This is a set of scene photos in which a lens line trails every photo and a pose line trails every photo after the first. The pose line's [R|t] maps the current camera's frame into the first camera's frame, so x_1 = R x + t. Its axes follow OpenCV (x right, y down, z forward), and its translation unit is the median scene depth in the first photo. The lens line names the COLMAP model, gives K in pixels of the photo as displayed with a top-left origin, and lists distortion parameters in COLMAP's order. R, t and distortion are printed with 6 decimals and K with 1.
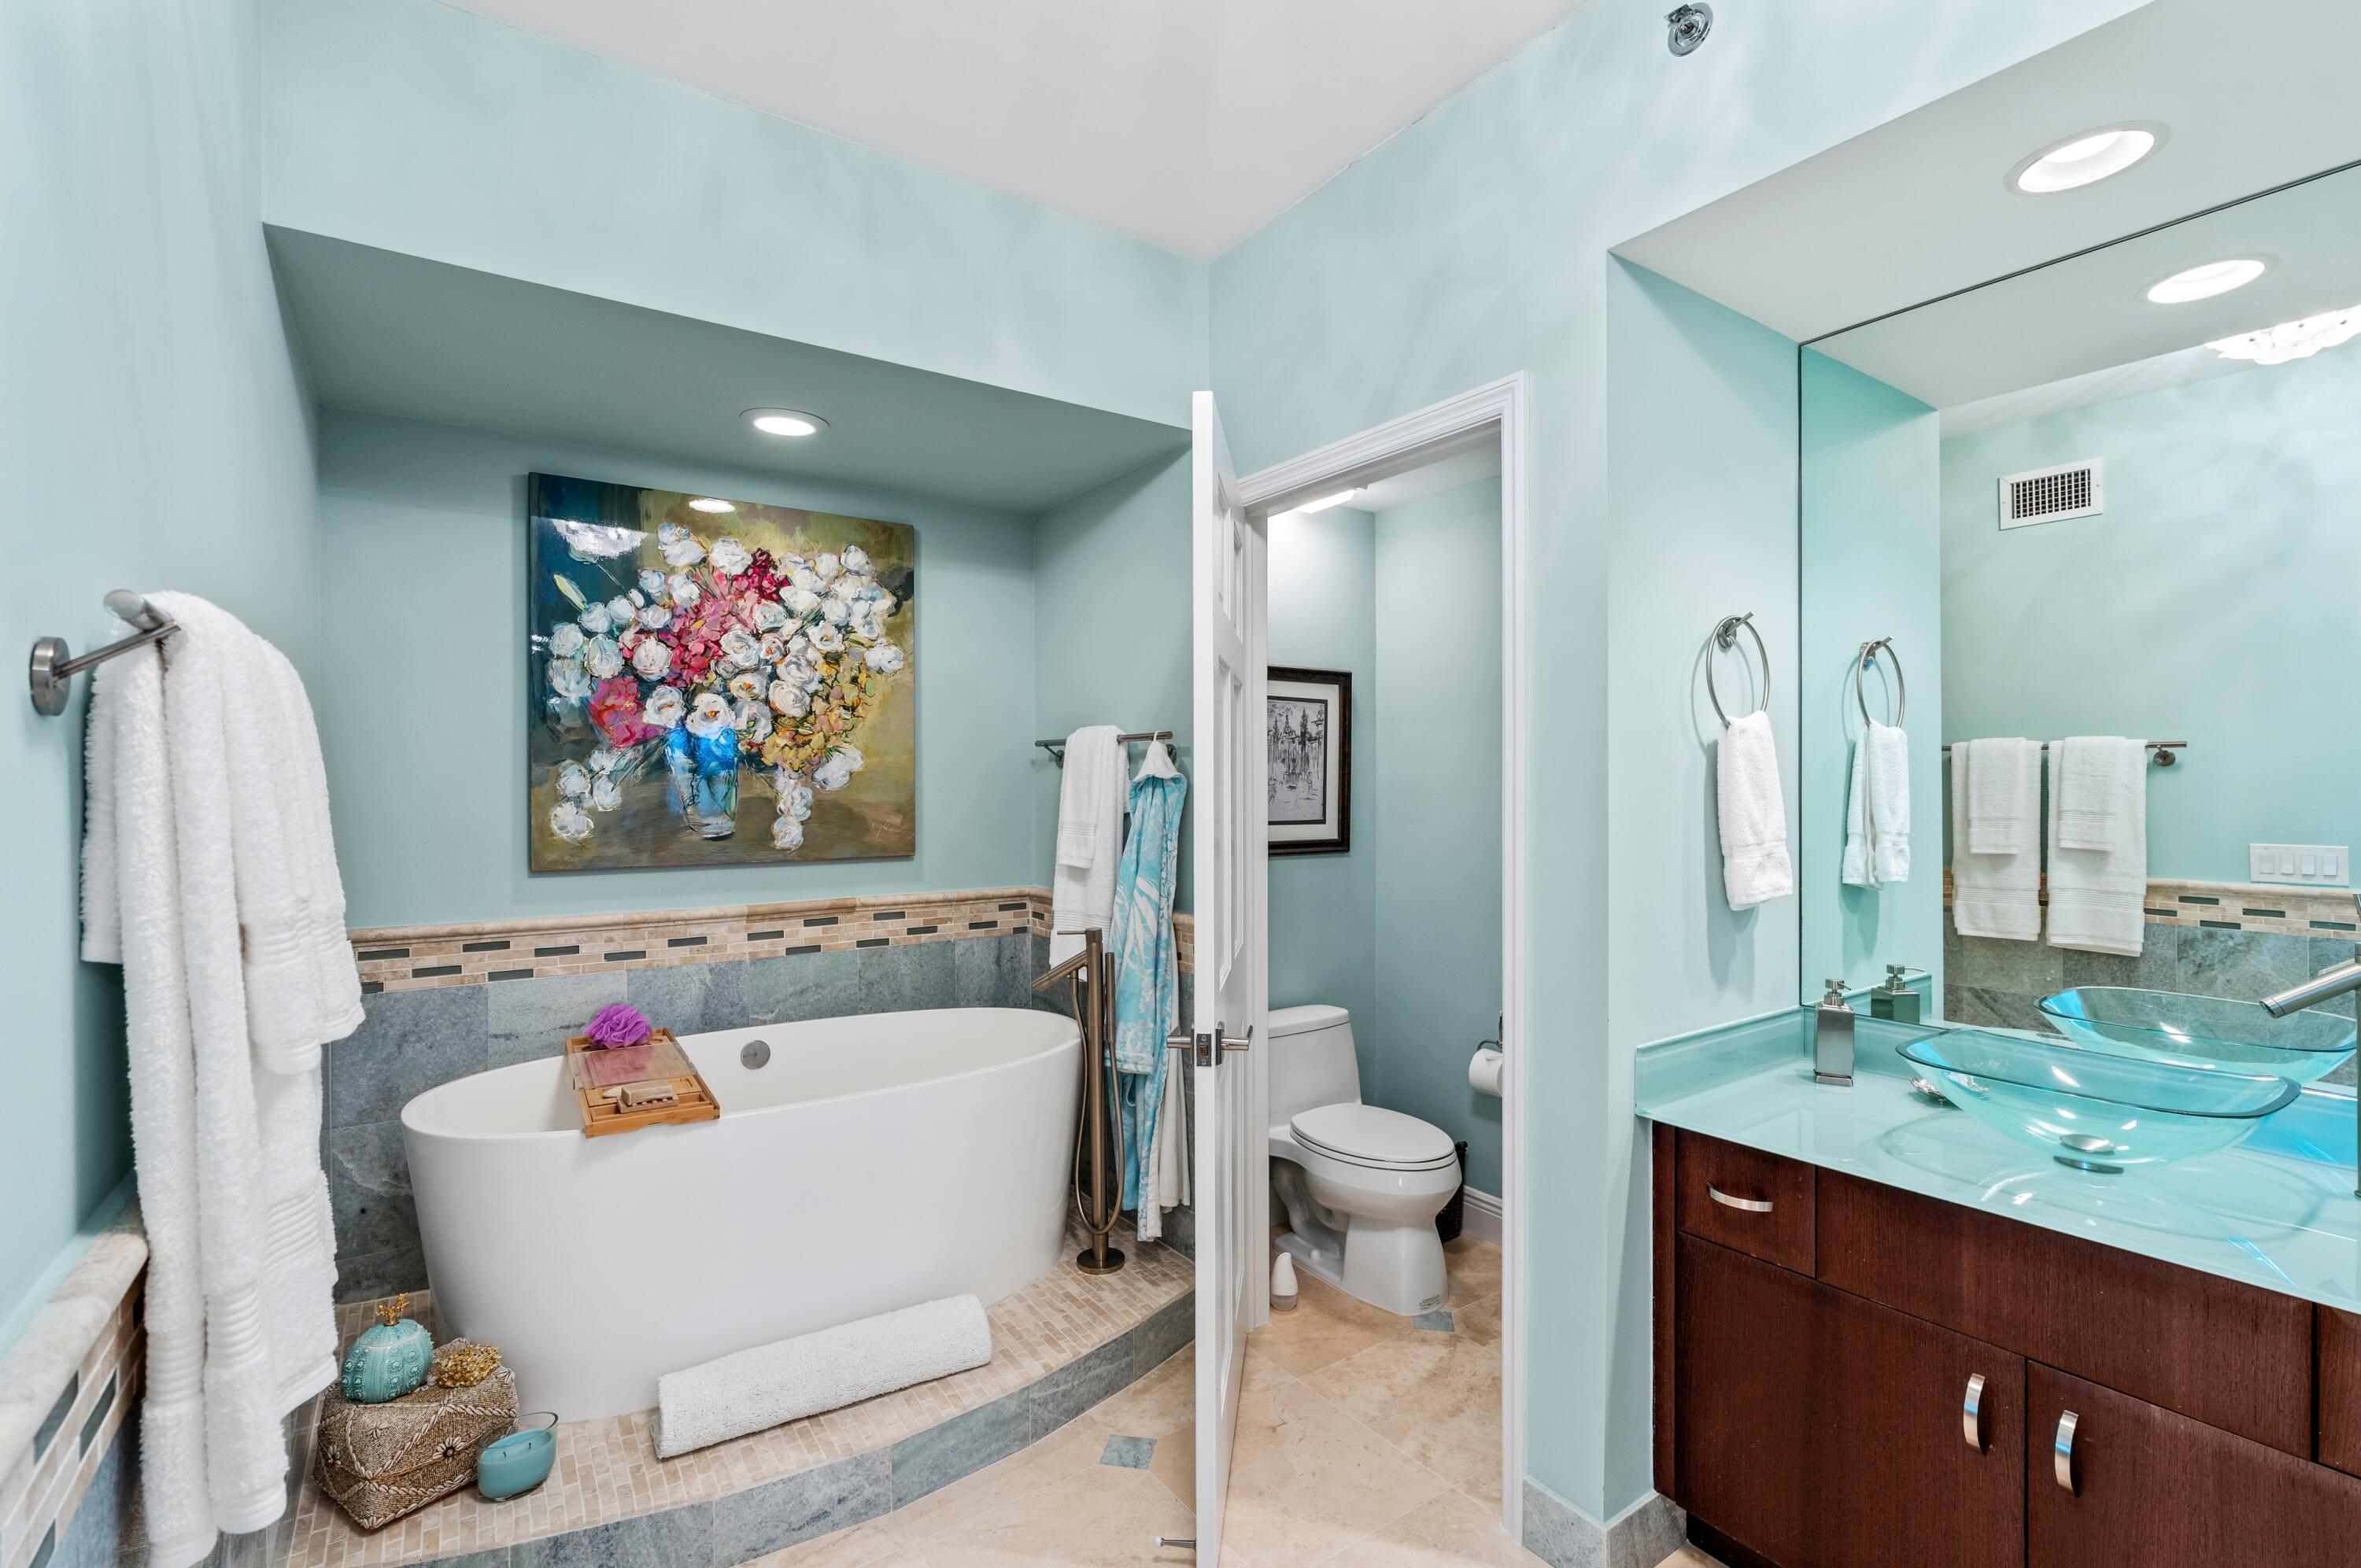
lens RADIAL K [[1067.4, 0, 1172.1], [0, 1067.4, 788.7], [0, 0, 1]] dist [-0.006976, 0.002068]
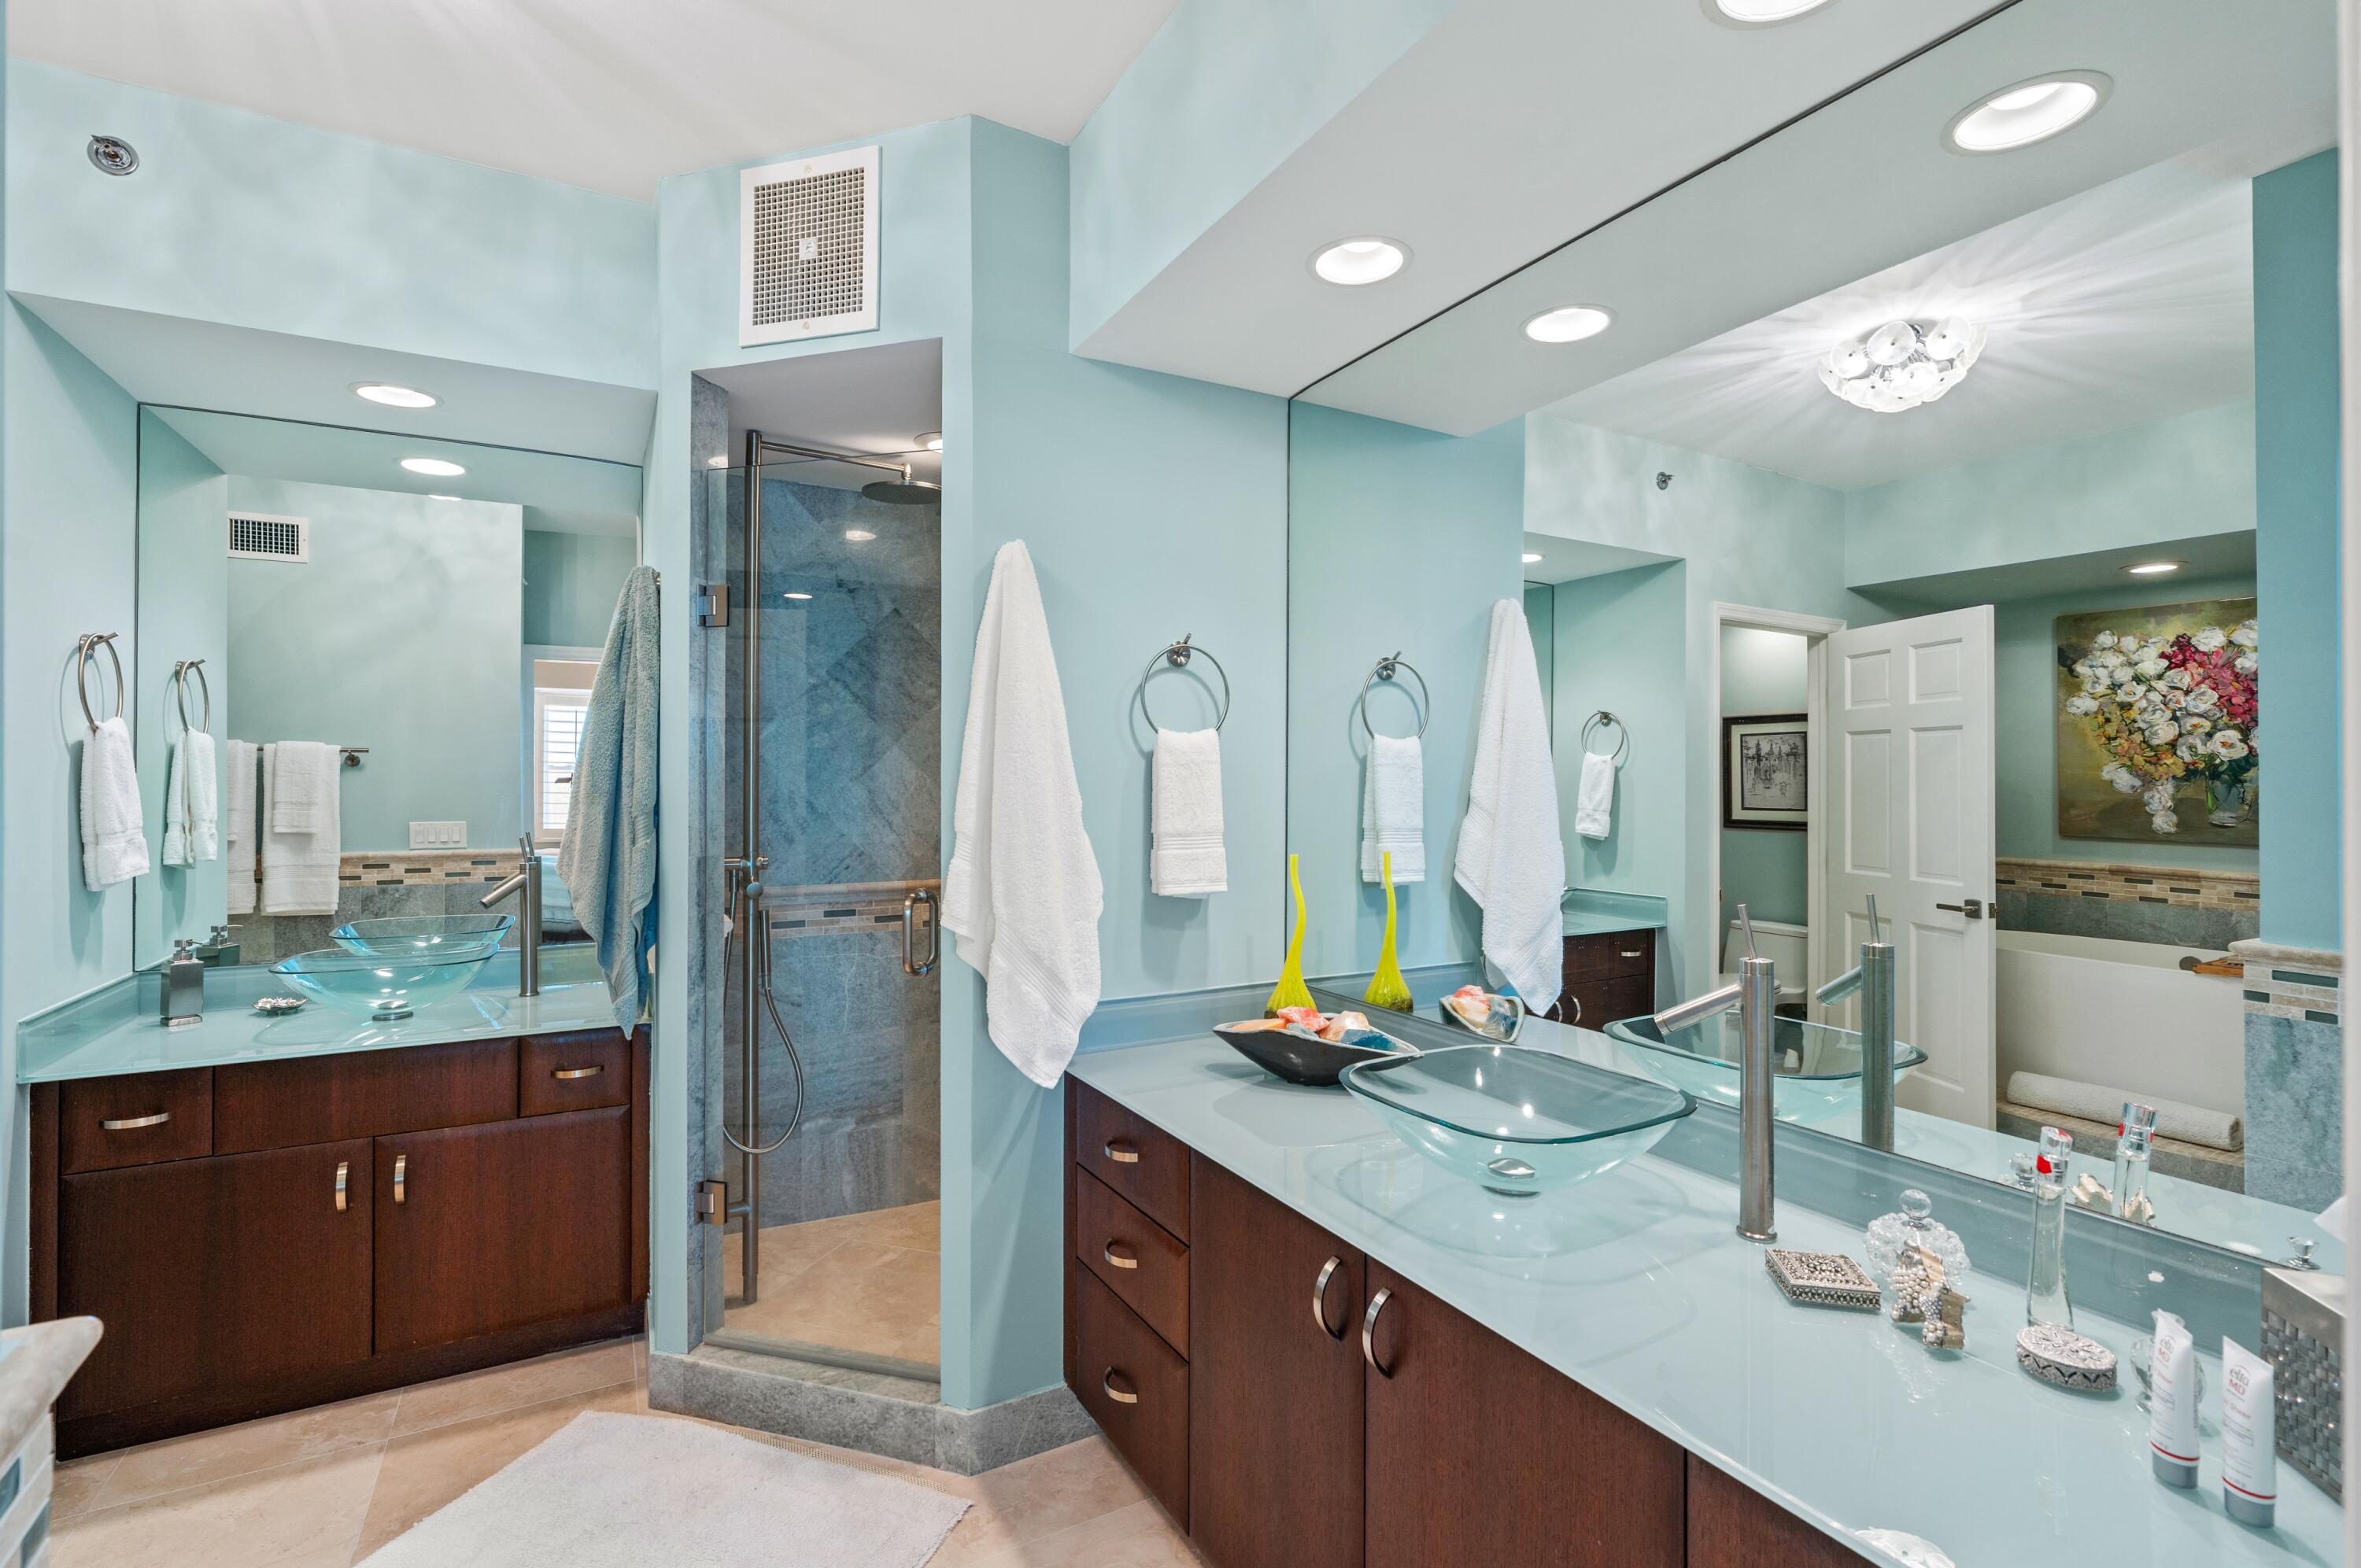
lens RADIAL K [[1067.4, 0, 1176.0], [0, 1067.4, 779.7], [0, 0, 1]] dist [-0.006976, 0.002068]
pose [[0.104852, 0.001255, 0.994487, -0.413605], [0.002938, 0.999994, -0.001571, 0.000381], [-0.994484, 0.003086, 0.104848, -0.232104]]
